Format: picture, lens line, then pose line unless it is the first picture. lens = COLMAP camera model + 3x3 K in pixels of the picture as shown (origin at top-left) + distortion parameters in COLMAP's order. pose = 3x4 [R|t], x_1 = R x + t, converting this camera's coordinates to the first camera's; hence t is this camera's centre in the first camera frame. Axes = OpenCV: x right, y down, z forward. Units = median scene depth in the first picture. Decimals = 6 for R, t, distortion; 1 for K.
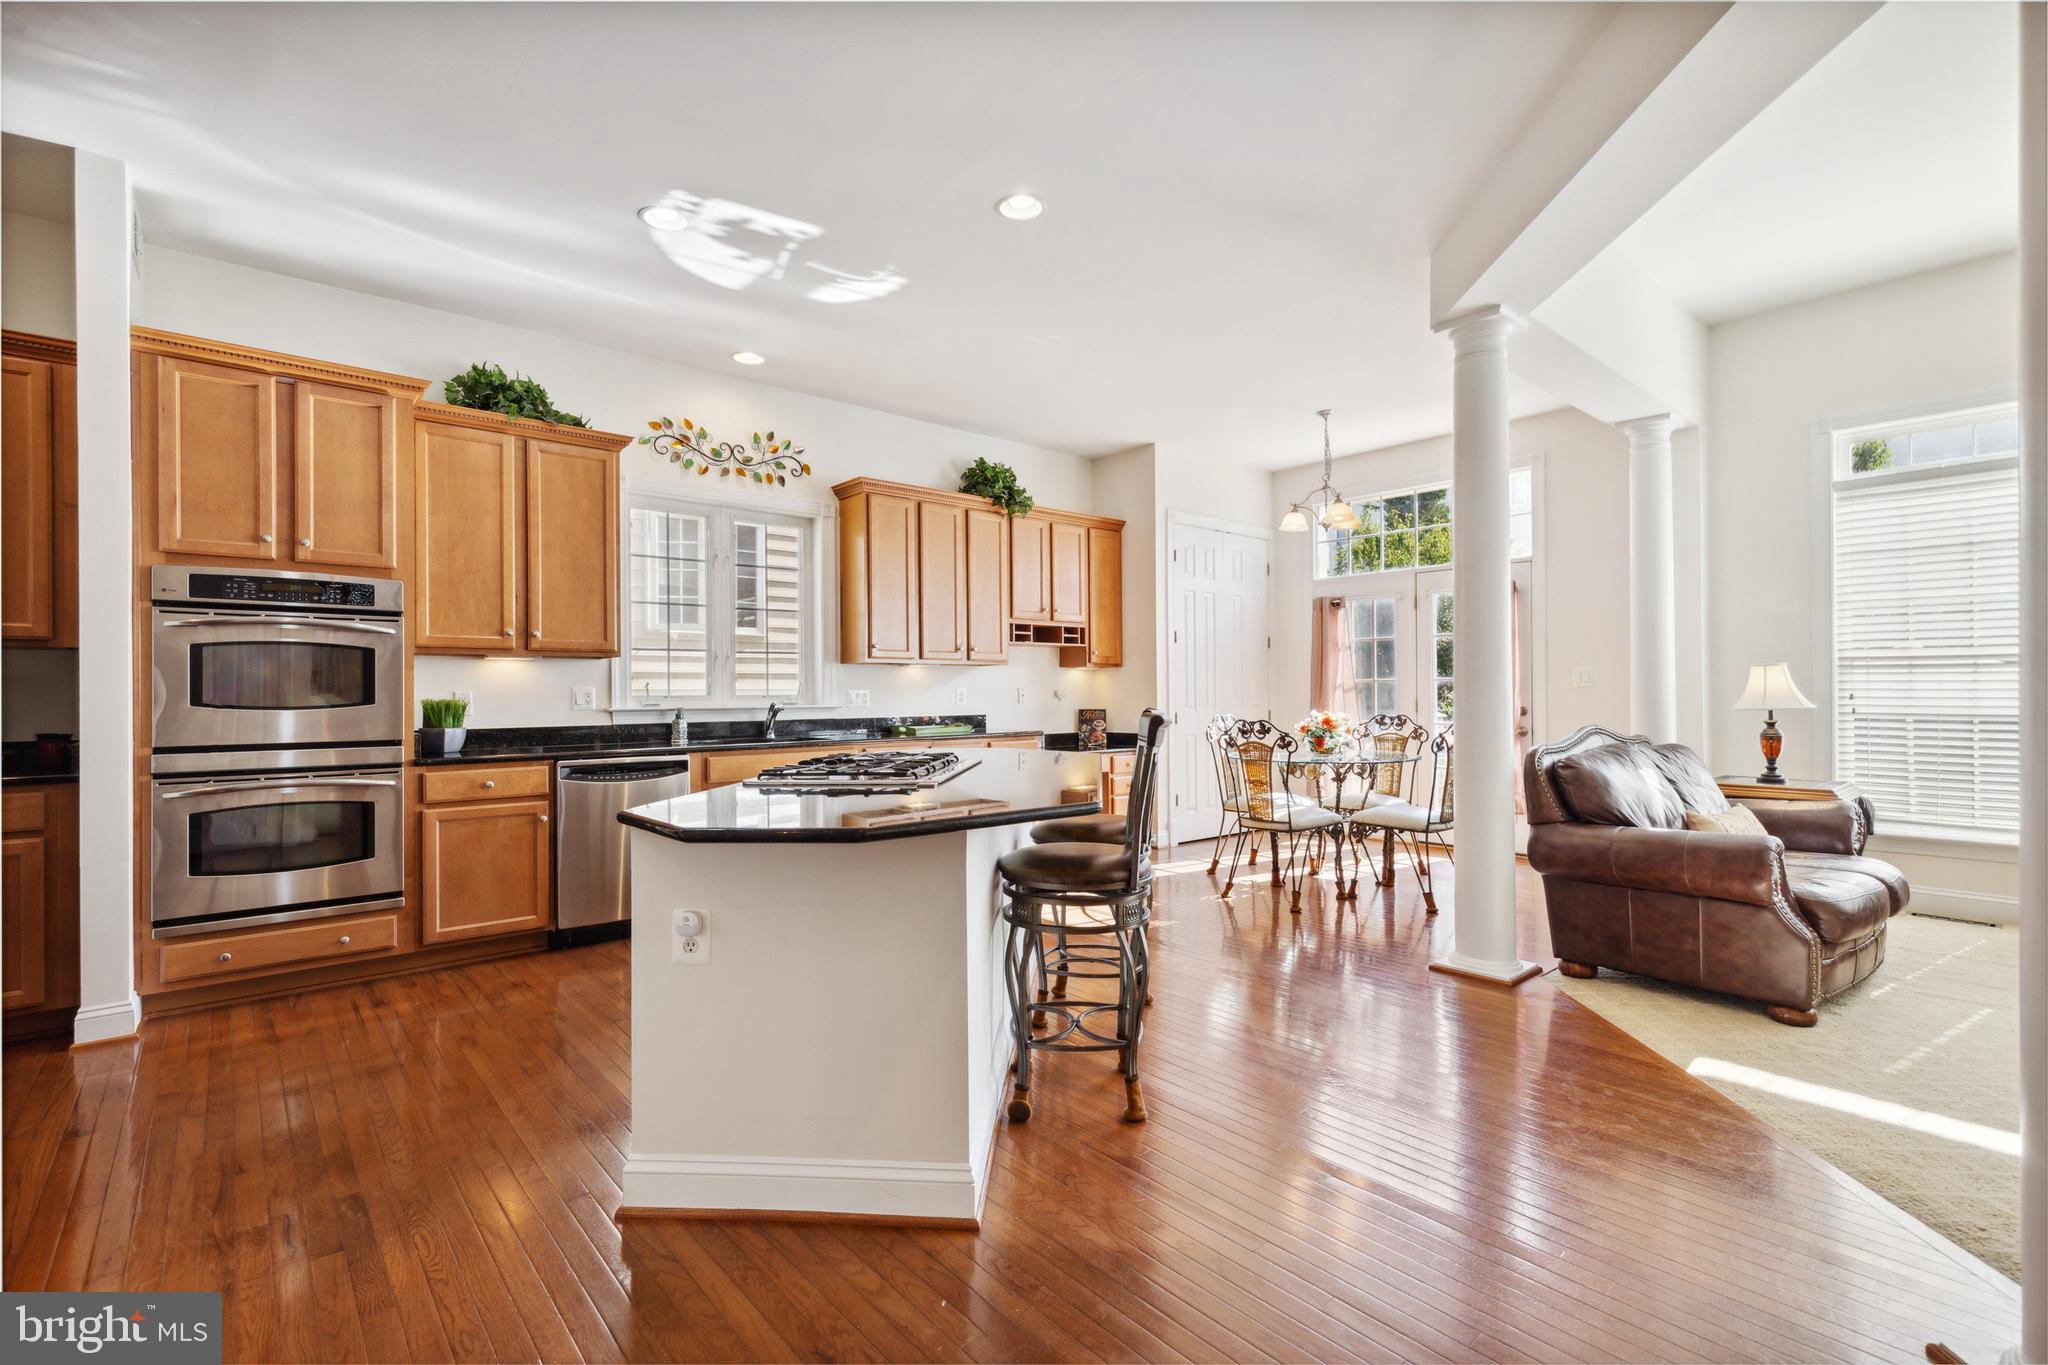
lens RADIAL K [[918.1, 0, 1021.5], [0, 918.1, 699.8], [0, 0, 1]] dist [-0.000966, 0.000085]
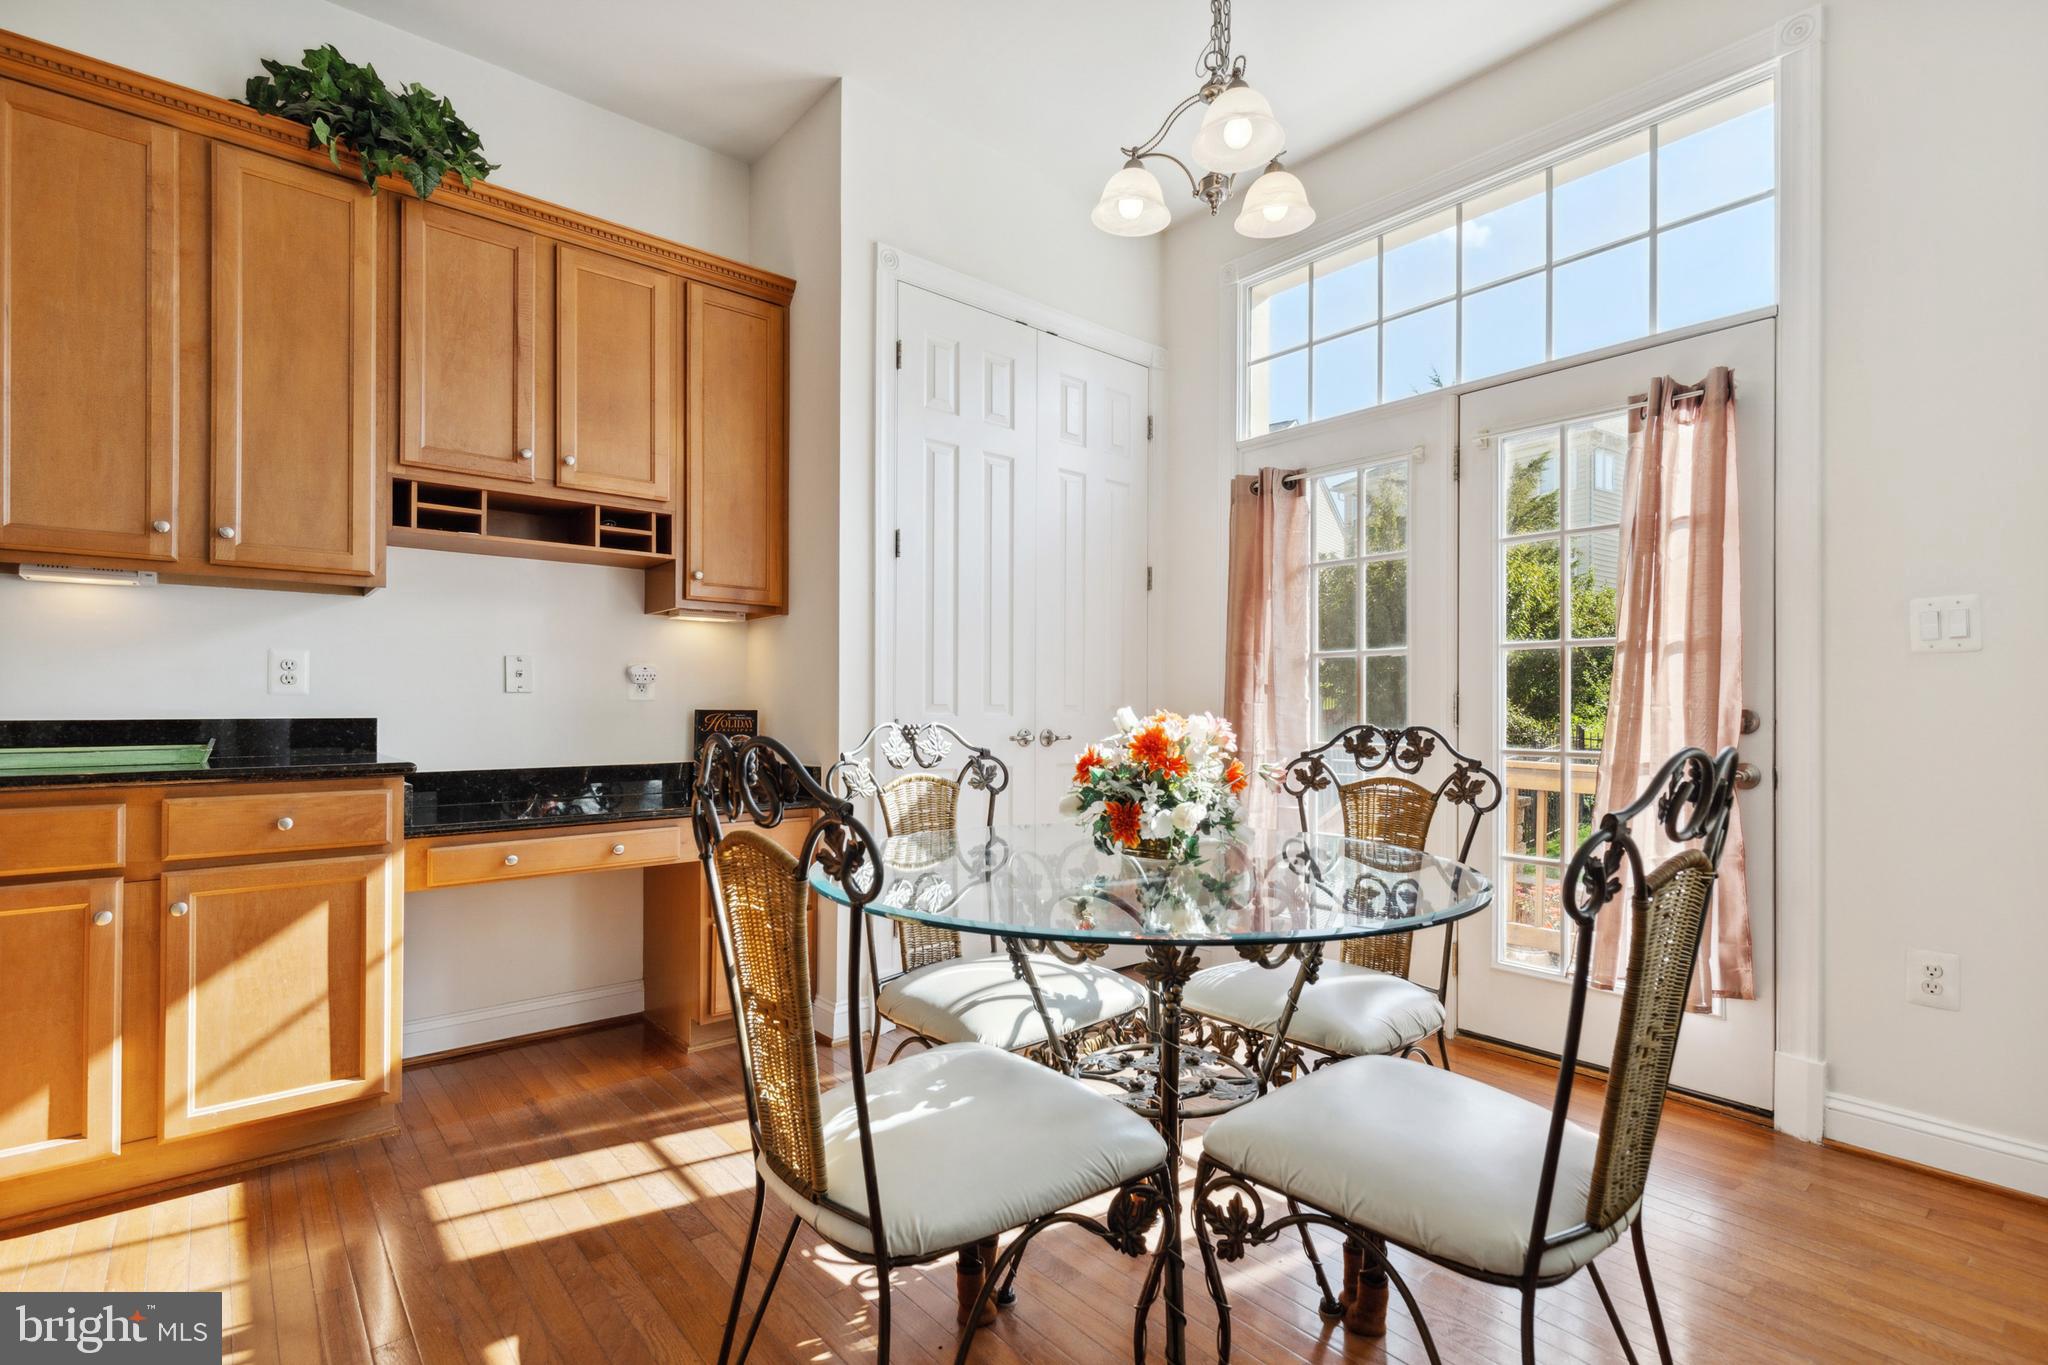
lens RADIAL K [[947.5, 0, 1027.7], [0, 947.5, 717.8], [0, 0, 1]] dist [0.001738, 0.000335]
pose [[0.999958, 0.009092, -0.001231, 0.246105], [-0.009086, 0.999945, 0.005311, 0.011553], [0.001279, -0.005299, 0.999985, 0.591605]]
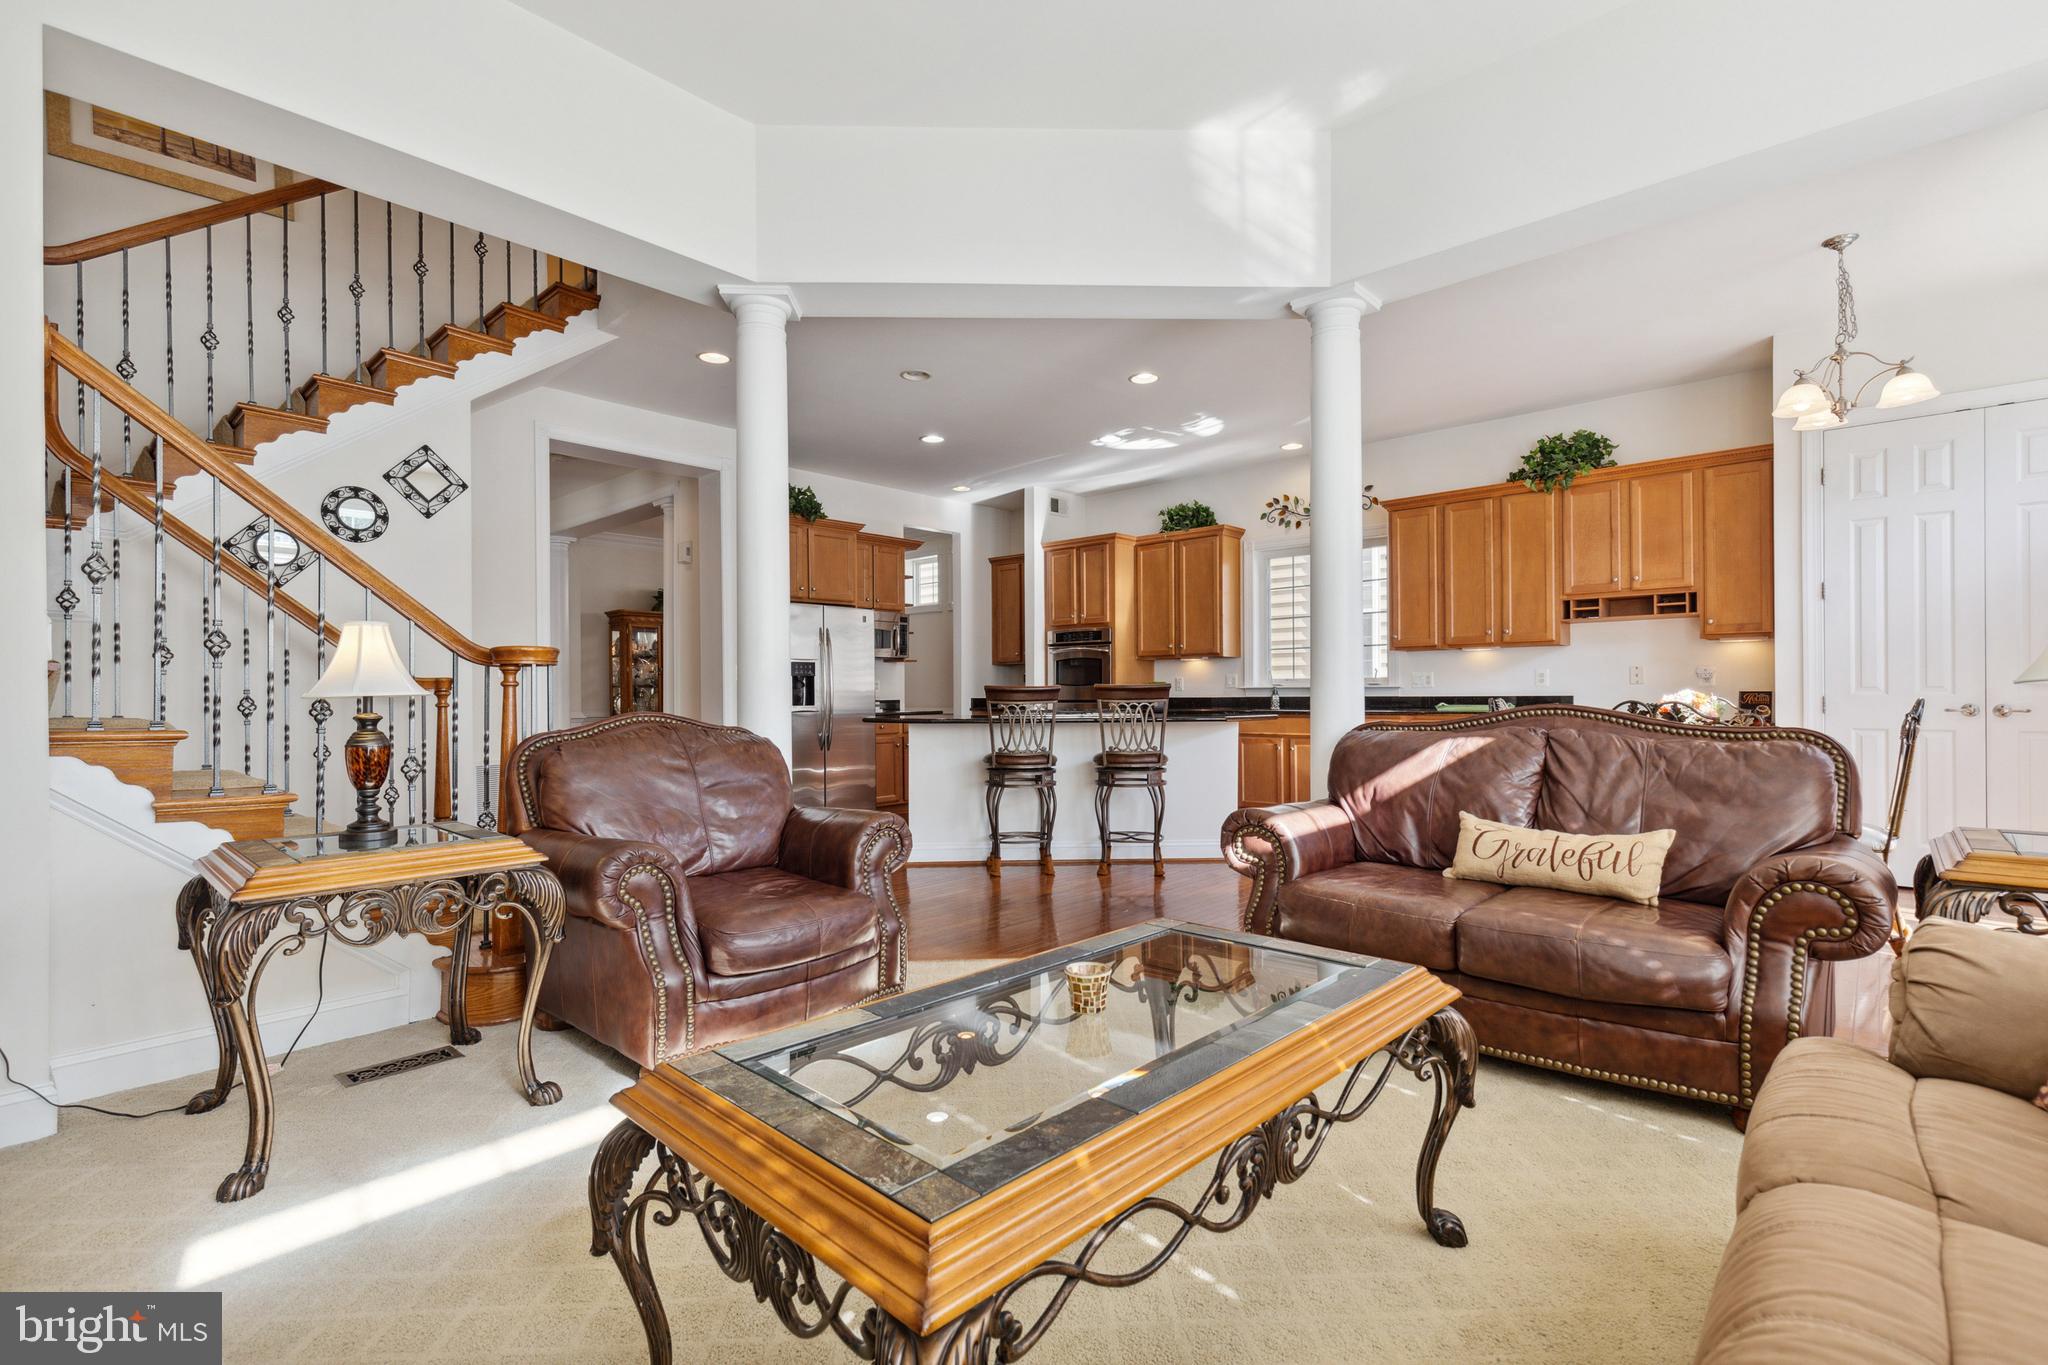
lens RADIAL K [[938.6, 0, 1012.8], [0, 938.6, 697.3], [0, 0, 1]] dist [0.005097, 0.000123]
pose [[0.085069, 0.009851, -0.996326, 0.896004], [-0.002956, 0.999949, 0.009635, 0.009595], [0.996371, 0.002125, 0.085093, 0.336813]]
